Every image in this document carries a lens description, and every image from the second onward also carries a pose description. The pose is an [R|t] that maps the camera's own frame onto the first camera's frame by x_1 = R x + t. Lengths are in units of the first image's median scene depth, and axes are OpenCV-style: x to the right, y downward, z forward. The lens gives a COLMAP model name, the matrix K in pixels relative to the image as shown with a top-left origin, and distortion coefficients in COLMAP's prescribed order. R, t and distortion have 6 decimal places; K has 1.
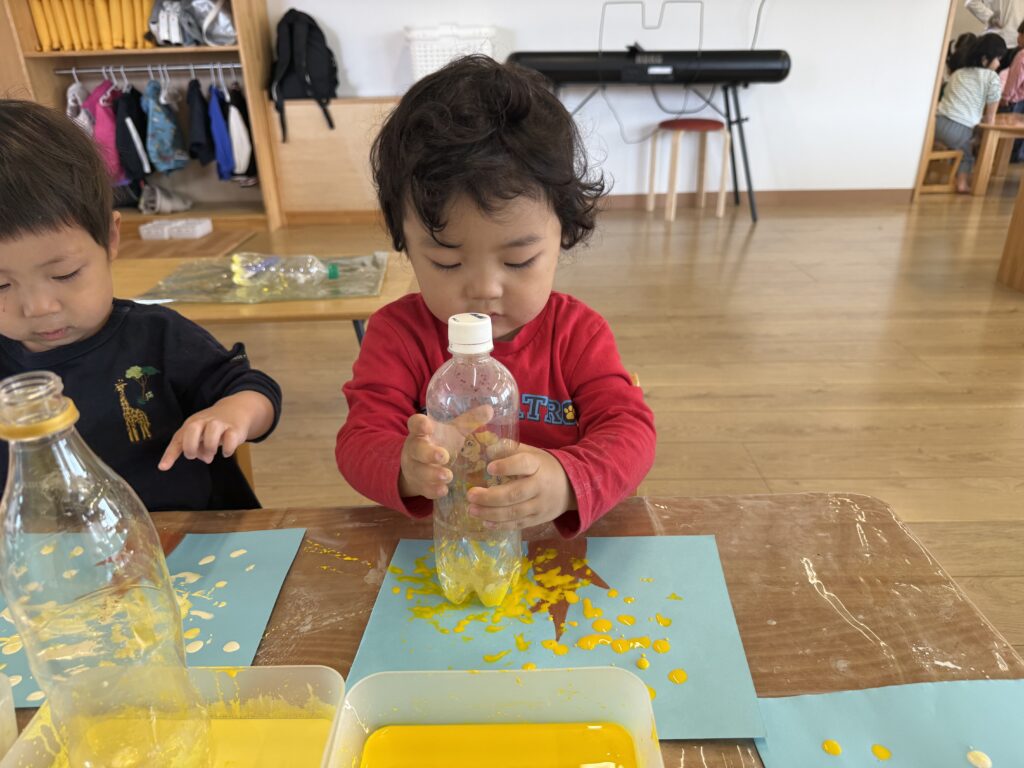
lens RADIAL K [[733.3, 0, 512.2], [0, 733.3, 386.6], [0, 0, 1]] dist [-0.034612, -0.003393]
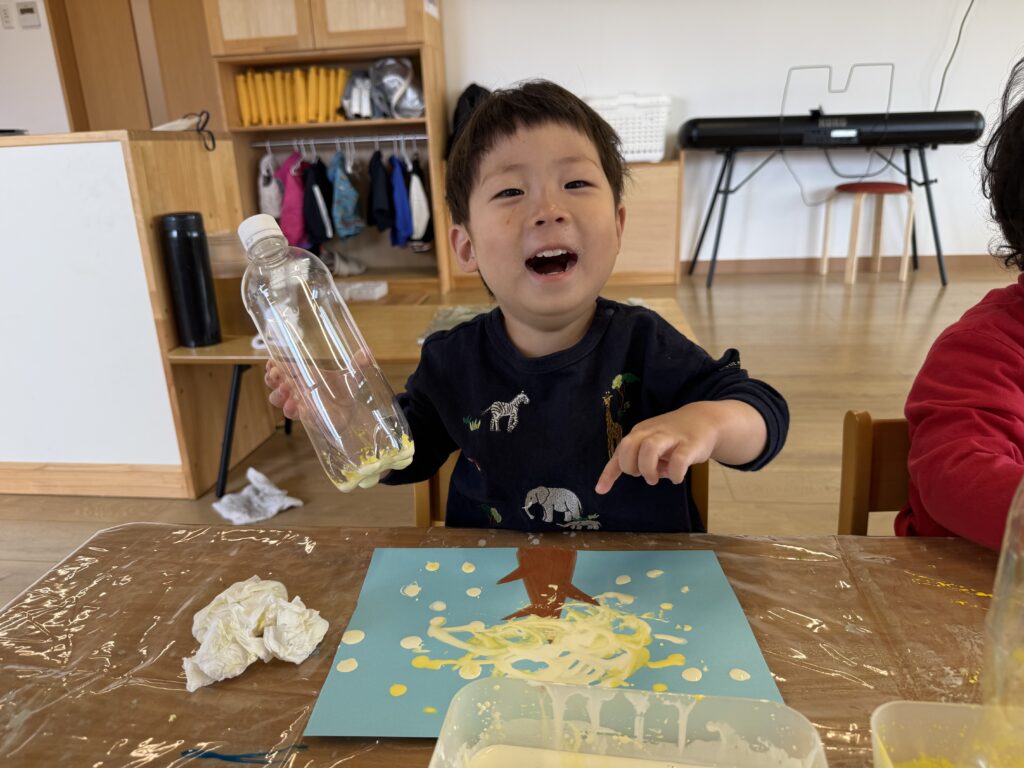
lens RADIAL K [[733.3, 0, 516.0], [0, 733.3, 386.7], [0, 0, 1]] dist [-0.034612, -0.003393]
pose [[0.994153, 0.012926, -0.107202, -0.124806], [-0.024162, 0.994264, -0.104191, 0.020560], [0.105240, 0.106172, 0.988763, 0.013465]]
